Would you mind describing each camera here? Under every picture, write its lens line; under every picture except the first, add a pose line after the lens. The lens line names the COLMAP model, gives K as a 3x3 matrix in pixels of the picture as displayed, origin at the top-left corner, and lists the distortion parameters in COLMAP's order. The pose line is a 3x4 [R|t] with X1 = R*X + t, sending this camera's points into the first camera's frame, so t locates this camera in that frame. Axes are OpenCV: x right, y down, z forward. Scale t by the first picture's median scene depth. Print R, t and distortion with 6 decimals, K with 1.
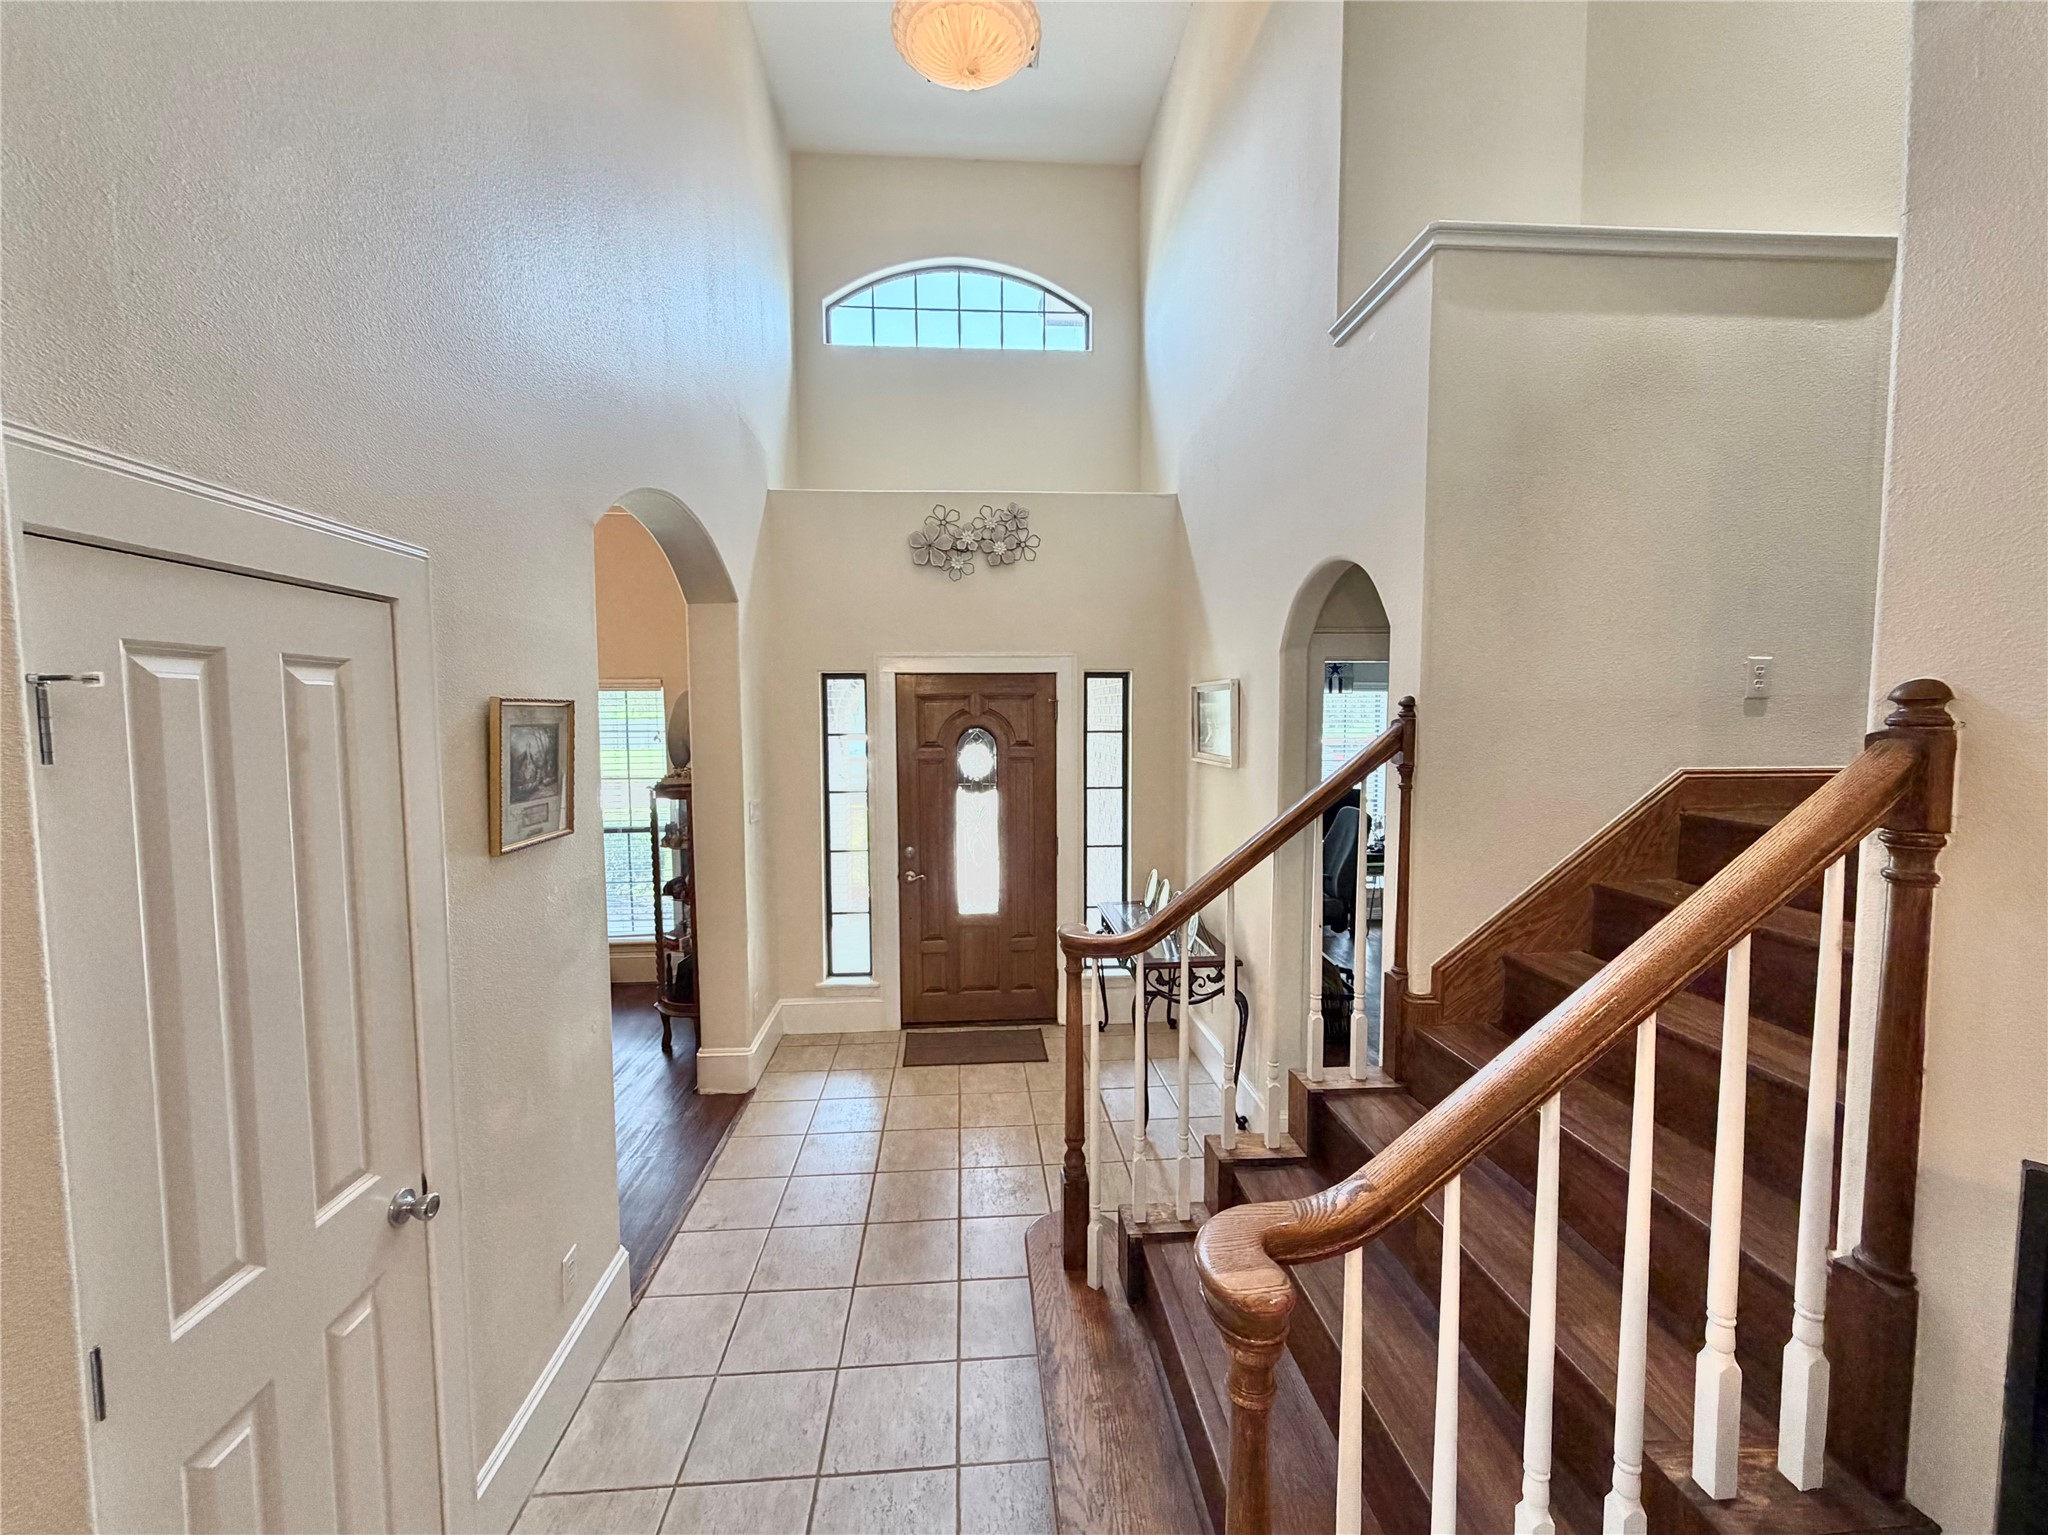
lens RADIAL K [[838.9, 0, 1014.3], [0, 838.9, 769.0], [0, 0, 1]] dist [-0.000855, -0.000107]
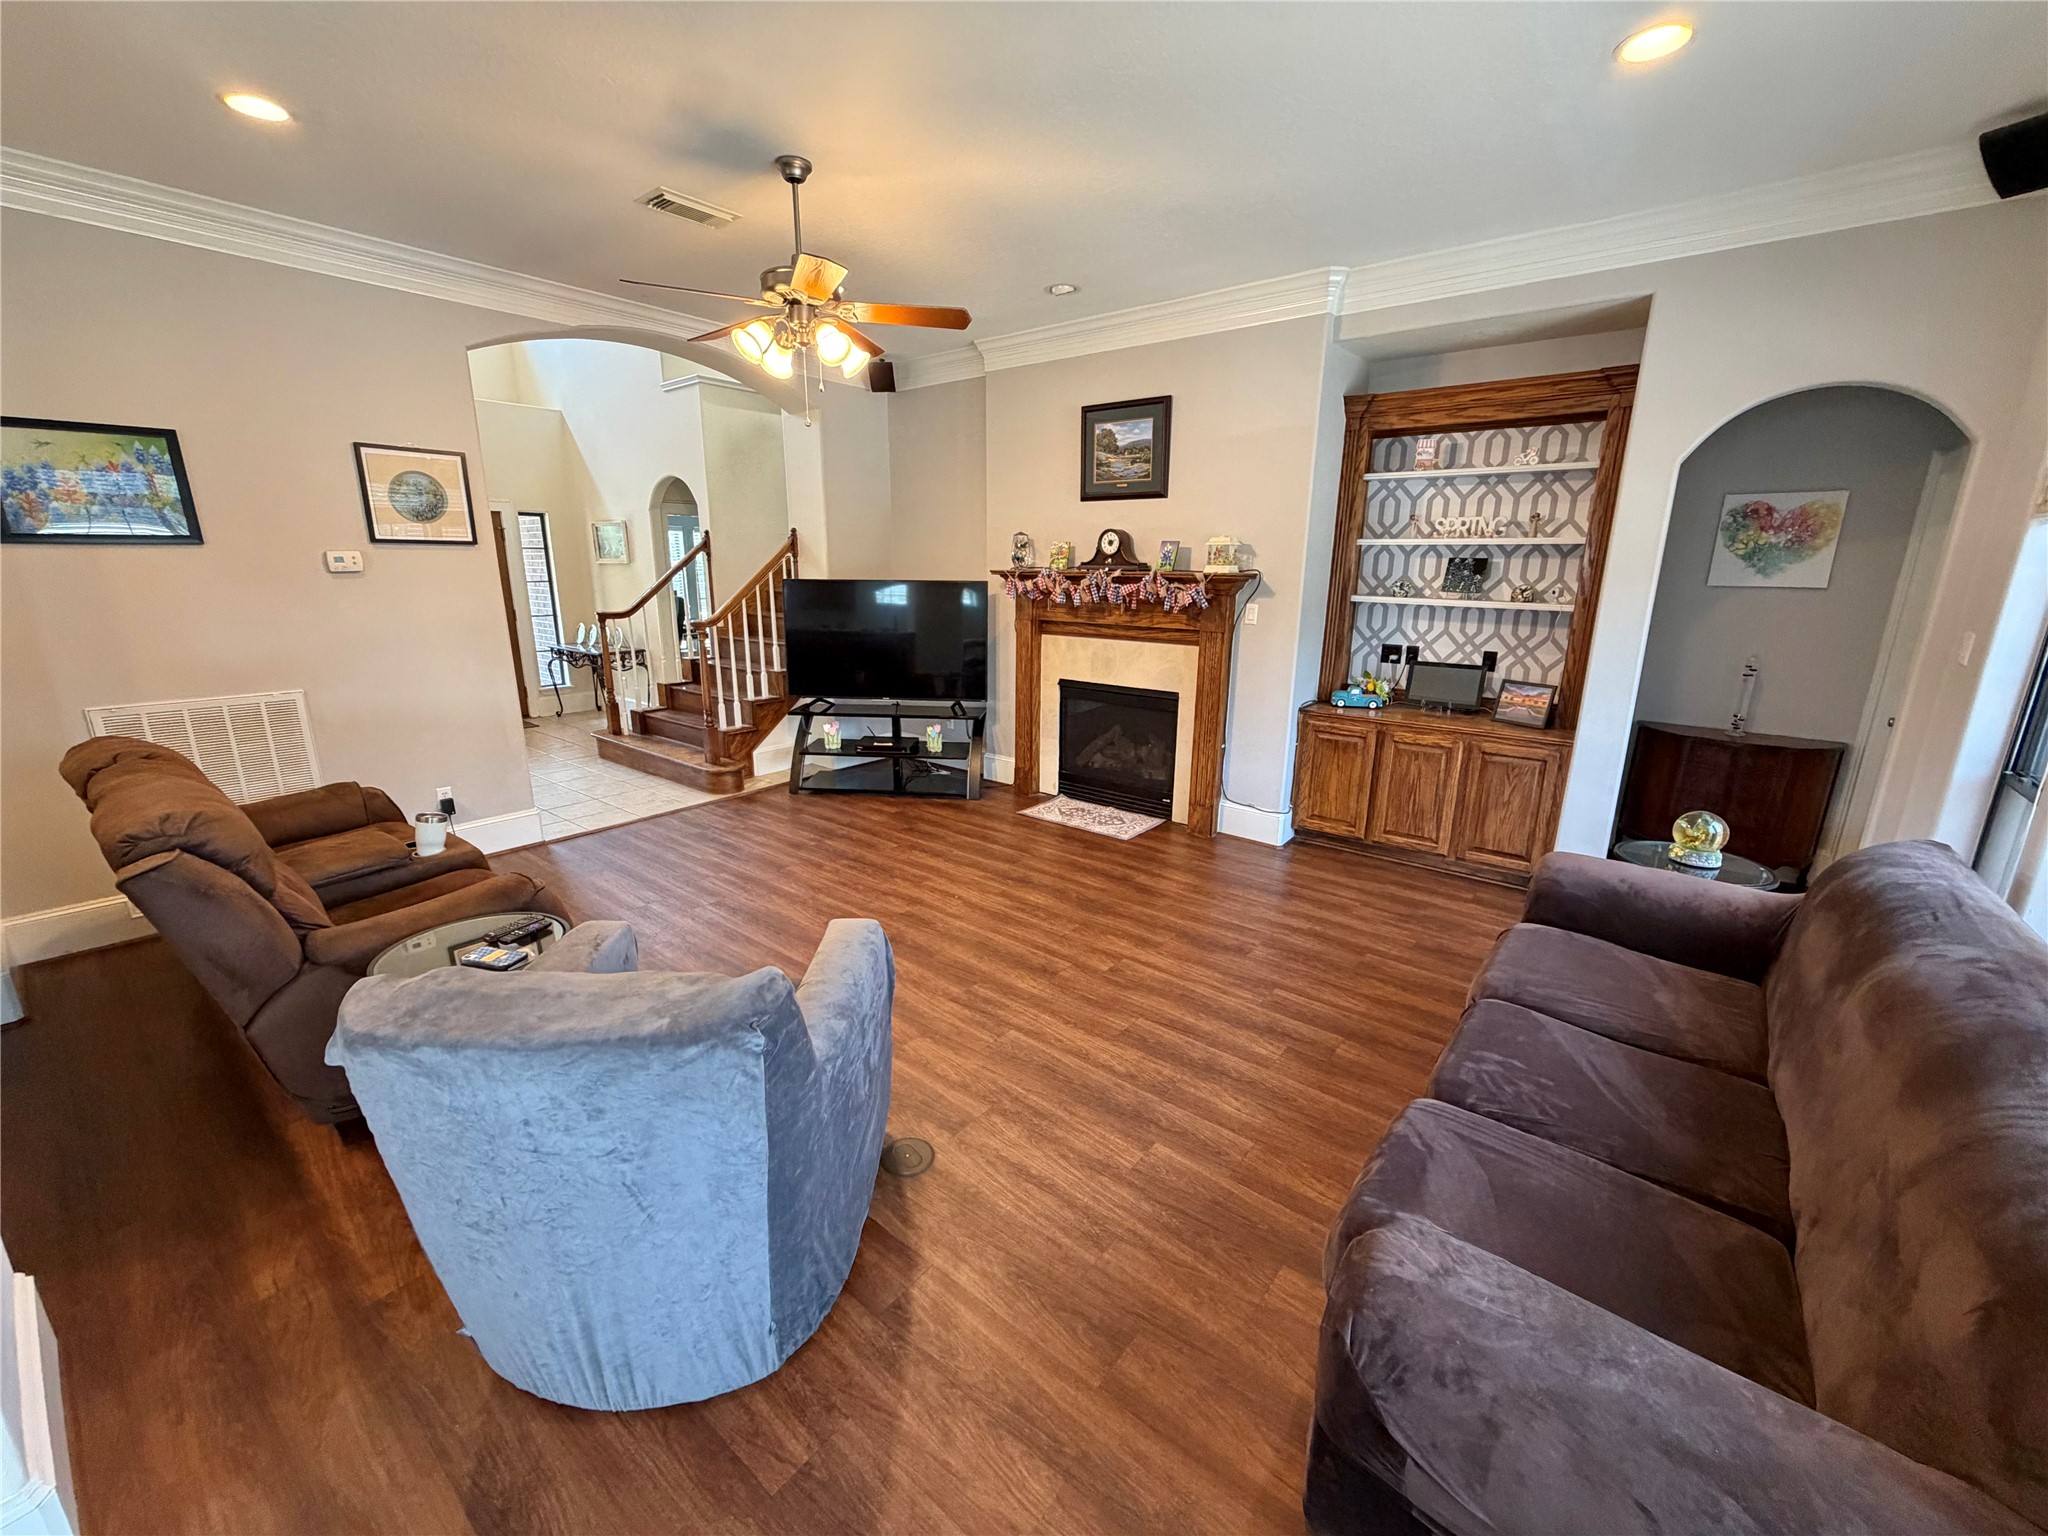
lens RADIAL K [[815.7, 0, 1016.6], [0, 815.7, 769.2], [0, 0, 1]] dist [-0.000903, -0.000224]
pose [[0.681878, -0.171565, 0.711061, -0.639095], [0.034880, 0.978625, 0.202676, 0.125983], [-0.730634, -0.113399, 0.673287, -1.205123]]
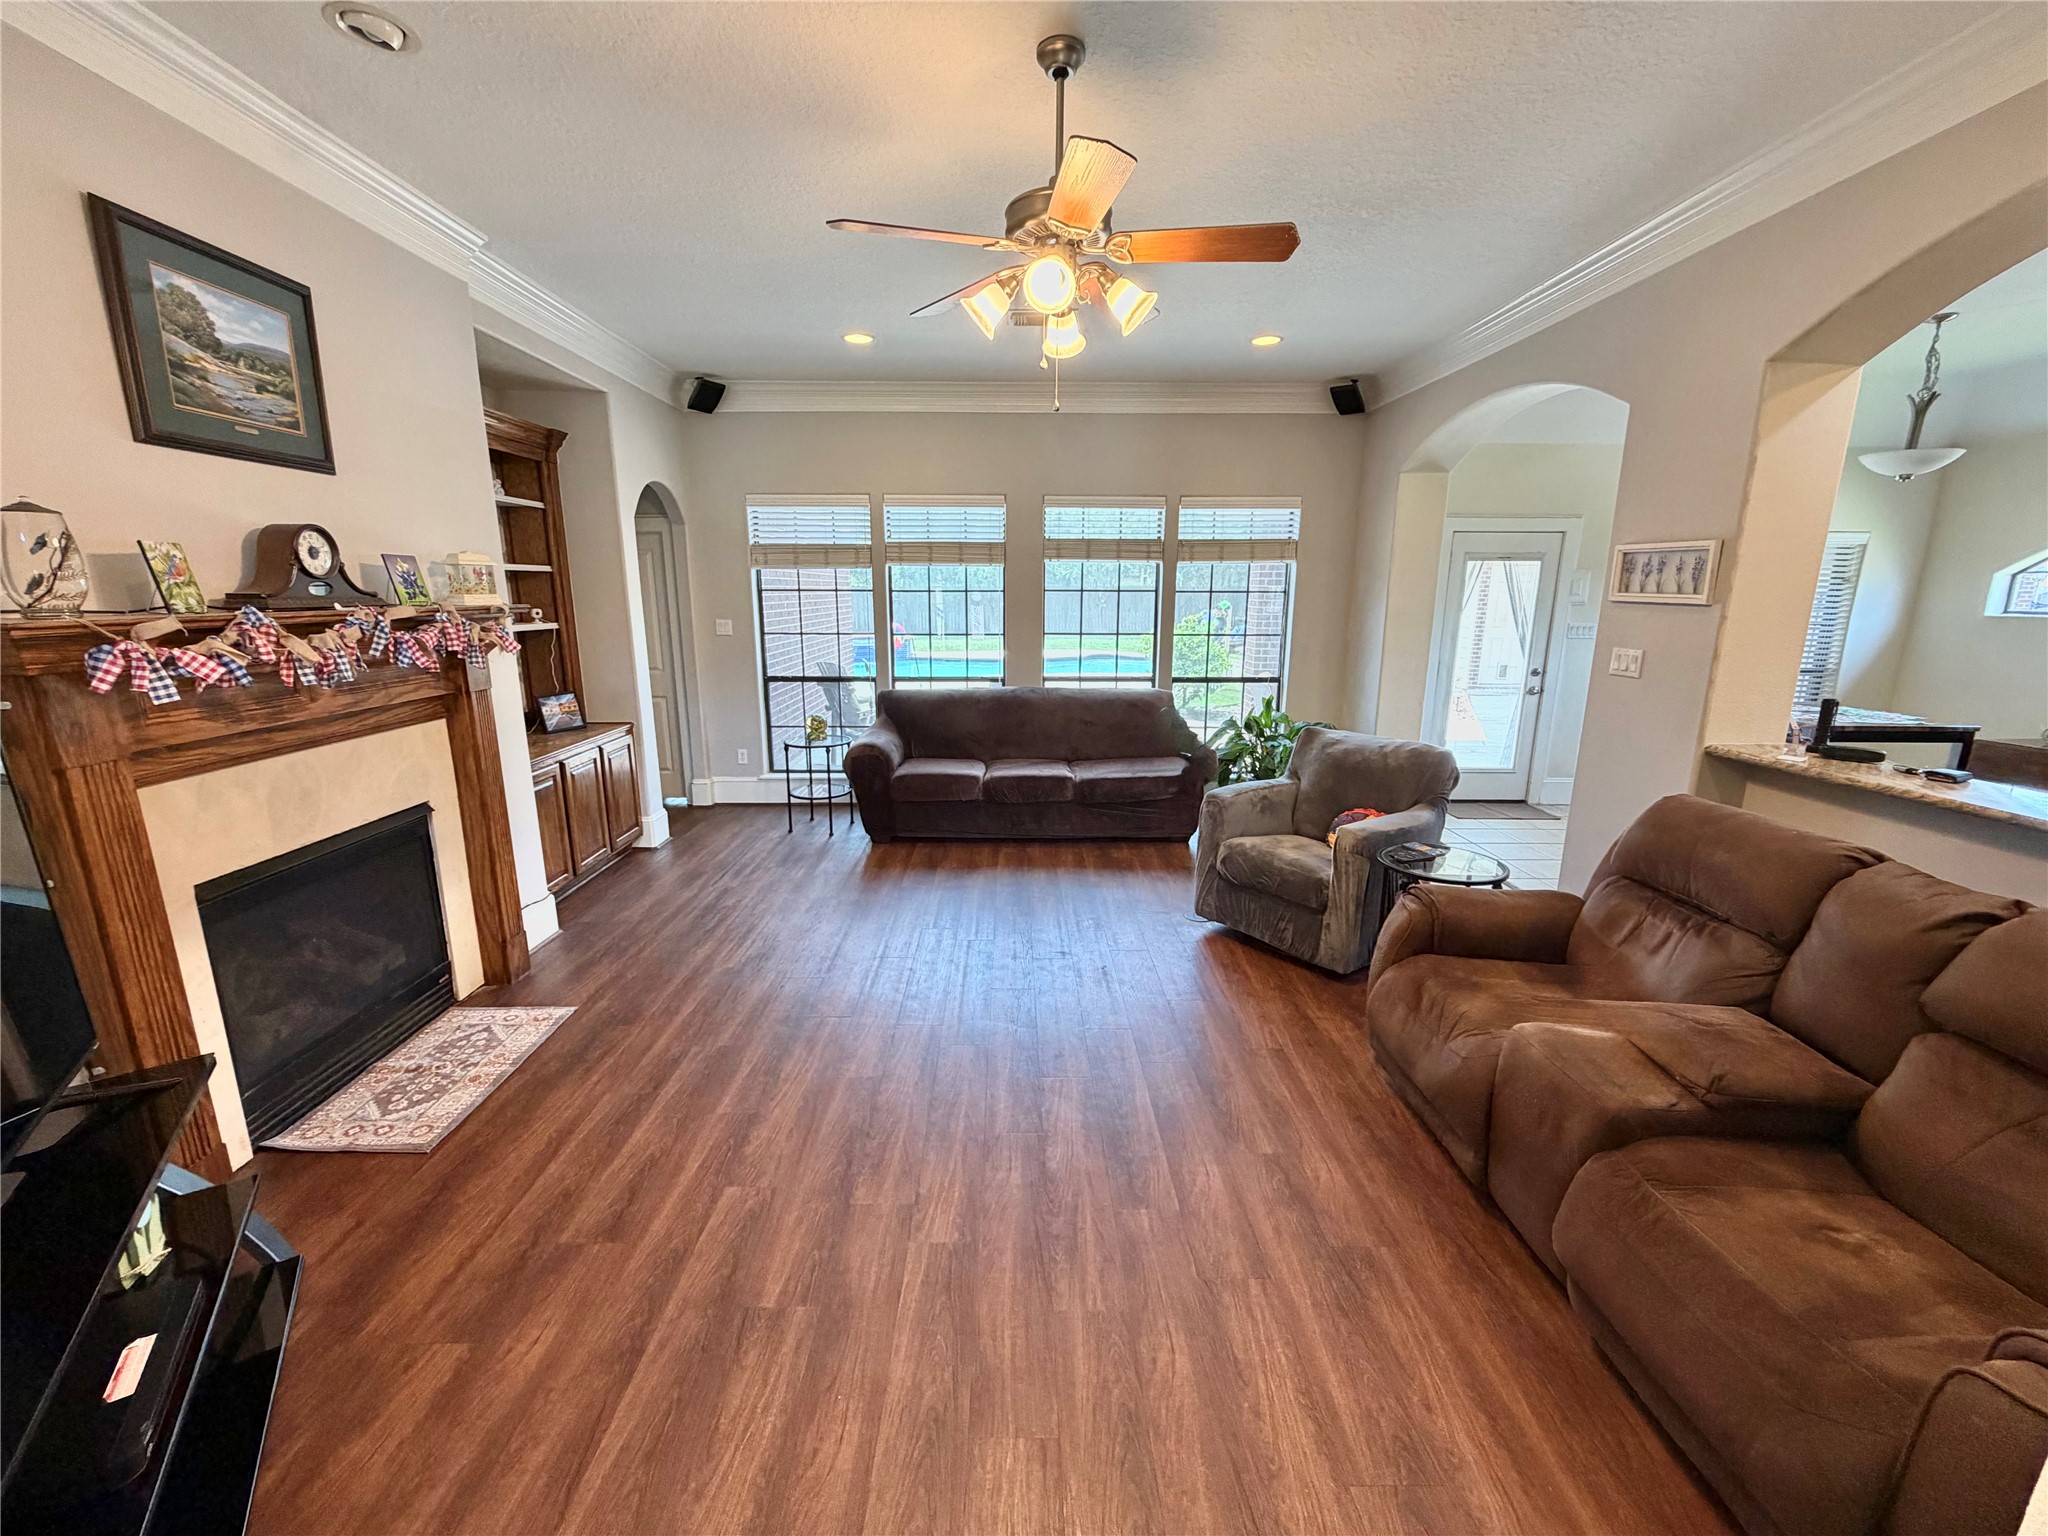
lens RADIAL K [[815.7, 0, 1016.6], [0, 815.7, 769.2], [0, 0, 1]] dist [-0.000903, -0.000224]
pose [[-0.998128, -0.007889, 0.060648, -0.132539], [0.009246, 0.960787, 0.277135, 0.031391], [-0.060456, 0.277177, -0.958915, 0.241645]]
